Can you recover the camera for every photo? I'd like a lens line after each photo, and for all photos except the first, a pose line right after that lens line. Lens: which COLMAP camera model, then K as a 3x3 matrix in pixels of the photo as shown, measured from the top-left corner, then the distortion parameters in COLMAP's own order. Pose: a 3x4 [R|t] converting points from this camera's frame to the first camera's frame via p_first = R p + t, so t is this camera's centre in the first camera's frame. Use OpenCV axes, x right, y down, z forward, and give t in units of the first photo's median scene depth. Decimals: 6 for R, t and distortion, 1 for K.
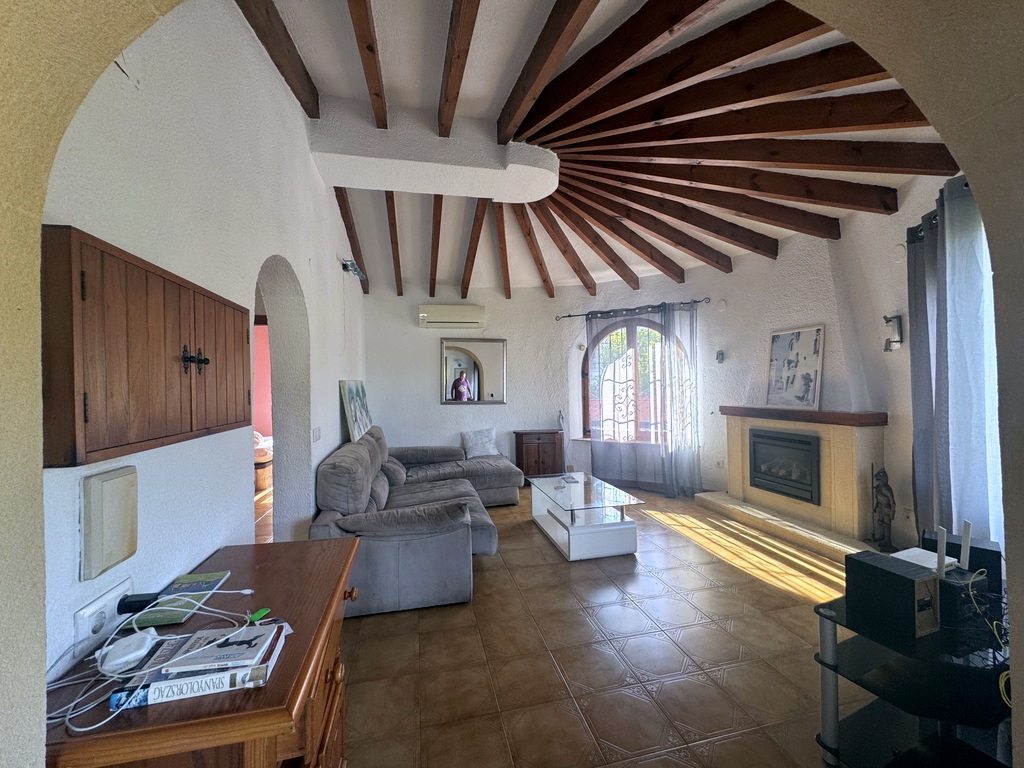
lens RADIAL K [[416.1, 0, 513.1], [0, 416.1, 384.5], [0, 0, 1]] dist [-0.000589, 0.000273]
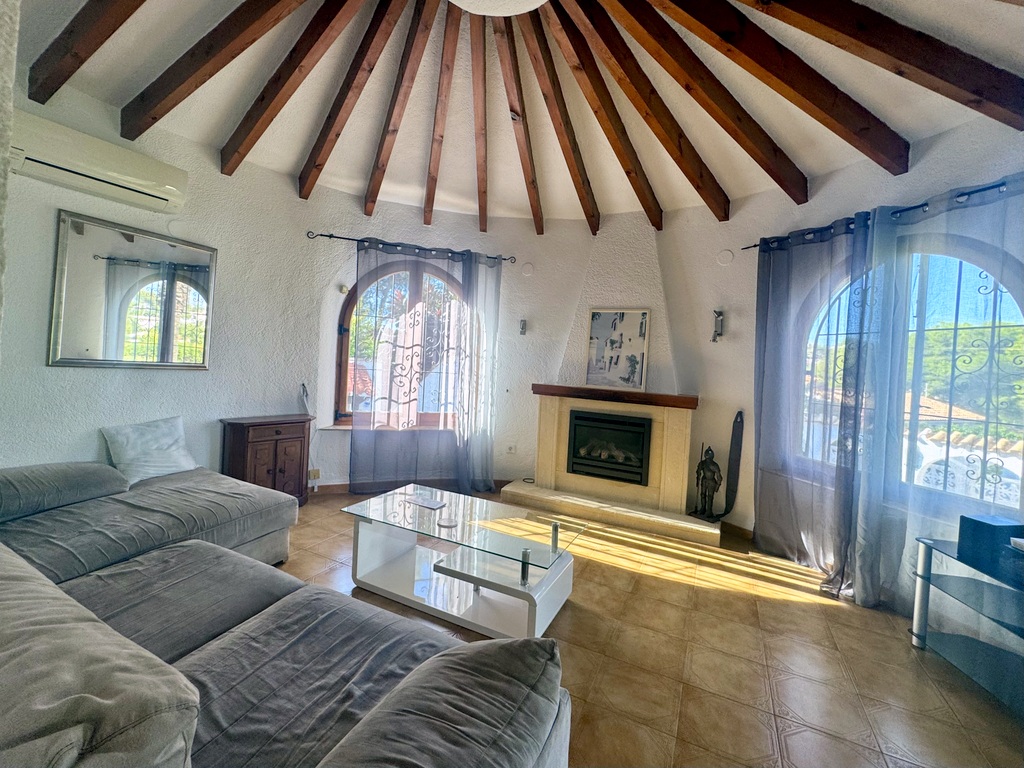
lens RADIAL K [[457.6, 0, 510.0], [0, 457.6, 363.5], [0, 0, 1]] dist [-0.001310, -0.000319]
pose [[0.652520, 0.047852, 0.756259, -0.270791], [-0.073861, 0.997268, 0.000627, 0.012301], [-0.754163, -0.056267, 0.654272, 0.422963]]
